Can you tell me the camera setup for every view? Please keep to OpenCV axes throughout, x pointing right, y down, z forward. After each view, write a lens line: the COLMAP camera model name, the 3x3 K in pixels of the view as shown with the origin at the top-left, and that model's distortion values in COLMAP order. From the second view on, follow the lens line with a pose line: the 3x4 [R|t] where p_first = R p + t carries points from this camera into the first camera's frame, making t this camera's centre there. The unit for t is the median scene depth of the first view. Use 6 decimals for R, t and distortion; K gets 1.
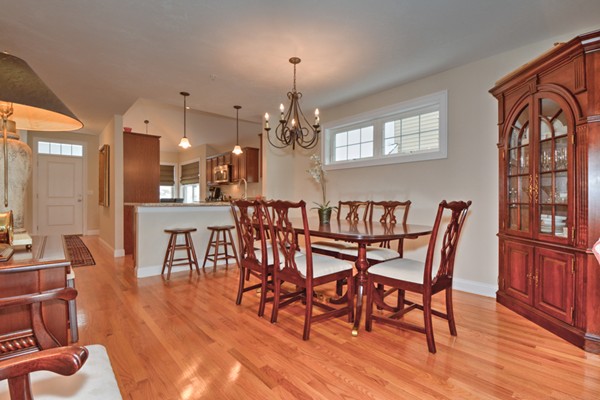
lens RADIAL K [[287.6, 0, 302.4], [0, 287.6, 199.0], [0, 0, 1]] dist [-0.005029, -0.003774]
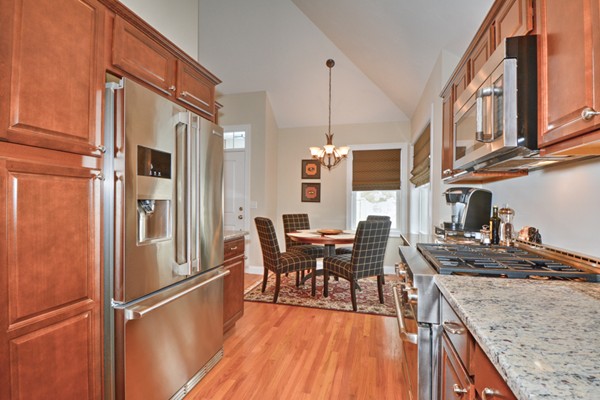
lens RADIAL K [[287.6, 0, 302.4], [0, 287.6, 201.8], [0, 0, 1]] dist [-0.005029, -0.003774]
pose [[0.555164, 0.004391, -0.831729, -0.127507], [-0.012760, 0.999913, -0.003238, -0.021737], [0.831643, 0.012410, 0.555172, 0.588308]]
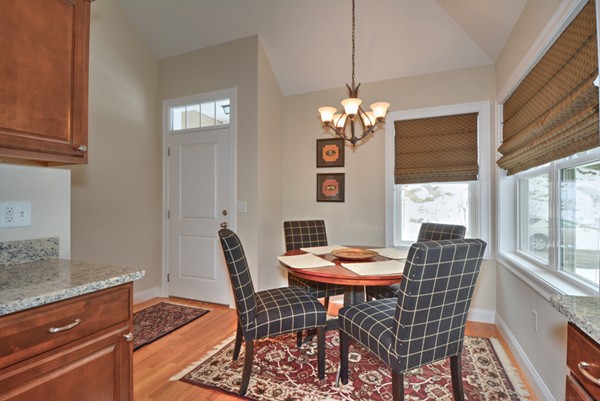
lens RADIAL K [[287.6, 0, 299.5], [0, 287.6, 201.5], [0, 0, 1]] dist [-0.005029, -0.003774]
pose [[0.427450, -0.003466, -0.904032, -0.260136], [-0.006088, 0.999959, -0.006712, -0.021288], [0.904018, 0.008373, 0.427411, 0.713697]]
